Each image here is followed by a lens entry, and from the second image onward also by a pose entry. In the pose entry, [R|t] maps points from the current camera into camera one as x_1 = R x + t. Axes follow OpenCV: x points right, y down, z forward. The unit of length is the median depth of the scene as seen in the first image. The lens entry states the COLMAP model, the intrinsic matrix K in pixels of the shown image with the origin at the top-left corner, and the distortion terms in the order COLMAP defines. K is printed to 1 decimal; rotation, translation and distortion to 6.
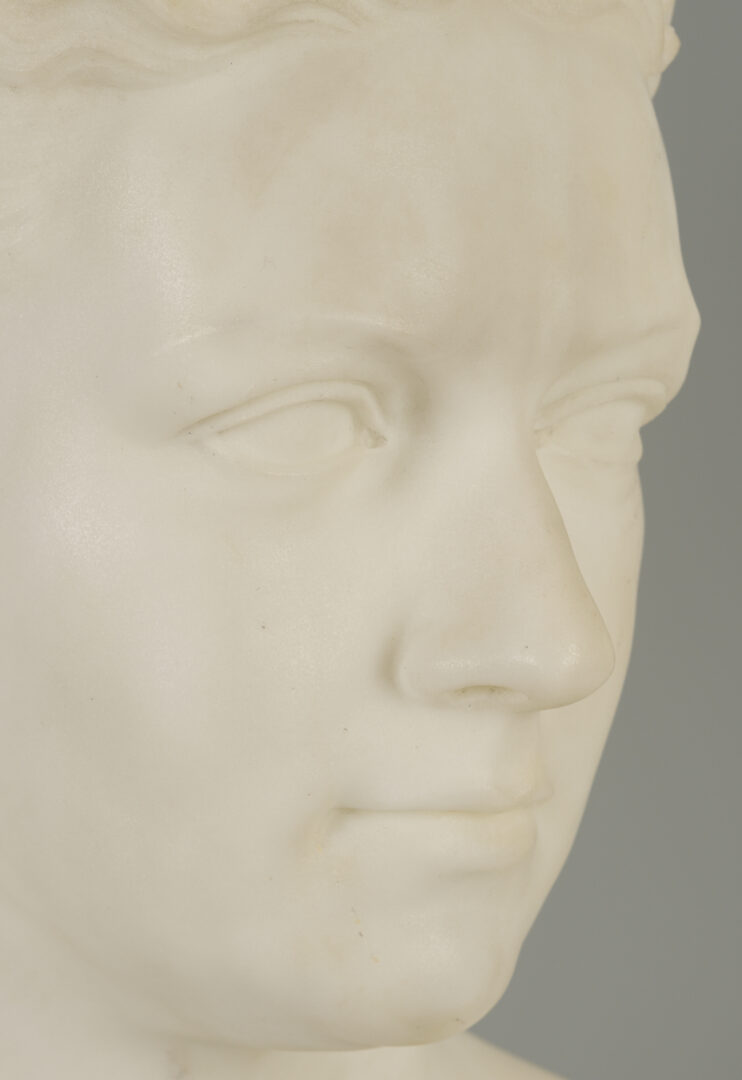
lens RADIAL K [[4917.8, 0, 371.0], [0, 4917.8, 540.0], [0, 0, 1]] dist [-0.157776, -2.352048]
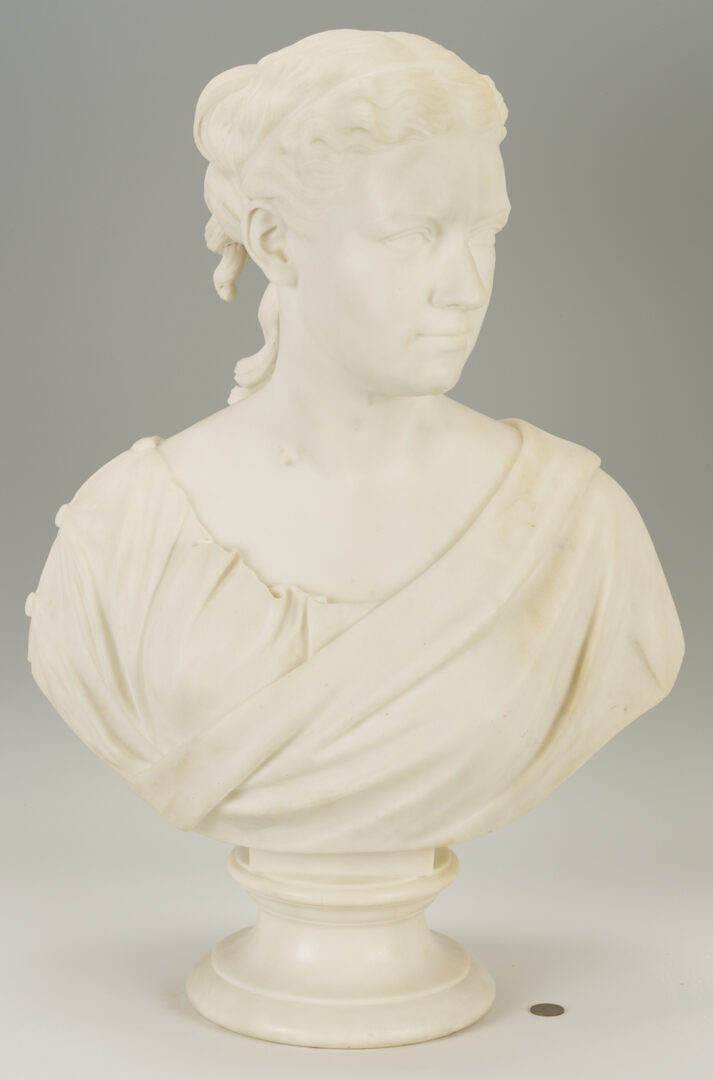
lens RADIAL K [[4146.7, 0, 356.5], [0, 4146.7, 540.0], [0, 0, 1]] dist [-0.172302, -2.968144]
pose [[0.999705, 0.010013, 0.022149, -0.127925], [-0.012637, 0.992486, 0.121703, -0.186870], [-0.020764, -0.121947, 0.992319, -2.333988]]
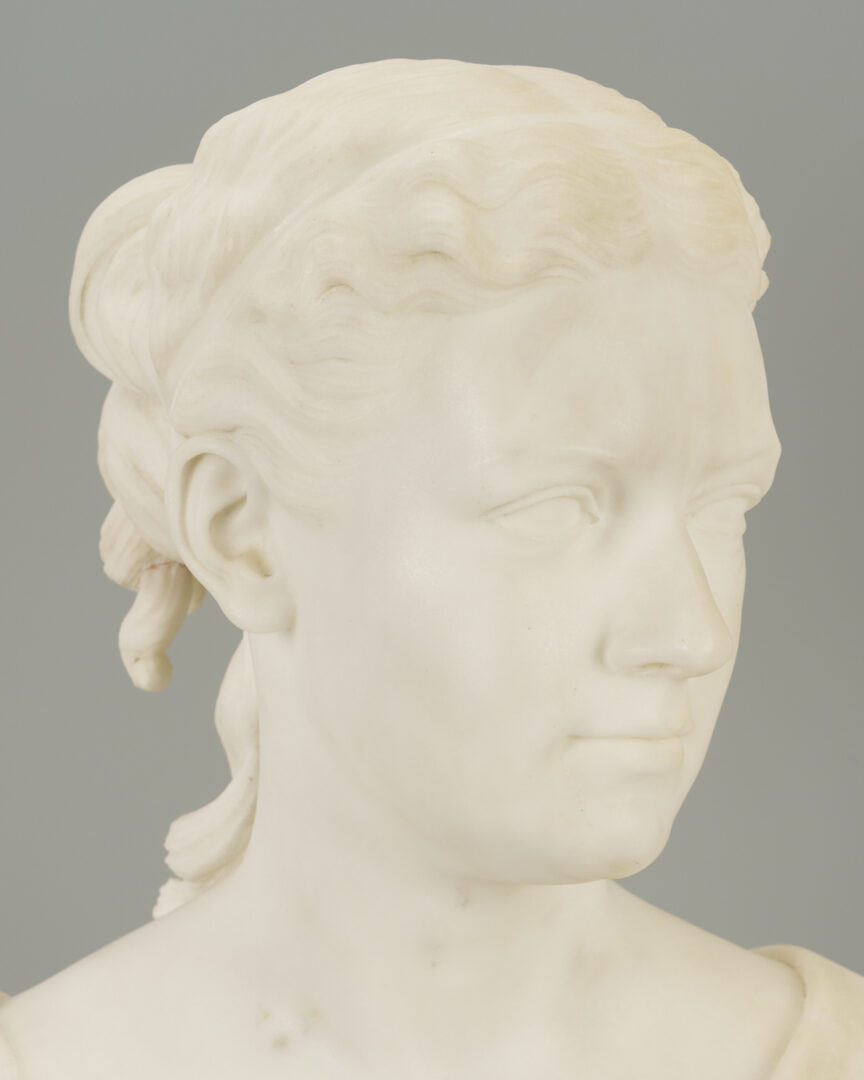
lens RADIAL K [[5040.6, 0, 432.0], [0, 5040.6, 540.0], [0, 0, 1]] dist [-0.104558, -5.846010]
pose [[0.999895, 0.005173, 0.013562, -0.078842], [-0.004974, 0.999880, -0.014666, 0.012725], [-0.013636, 0.014597, 0.999800, -0.749883]]
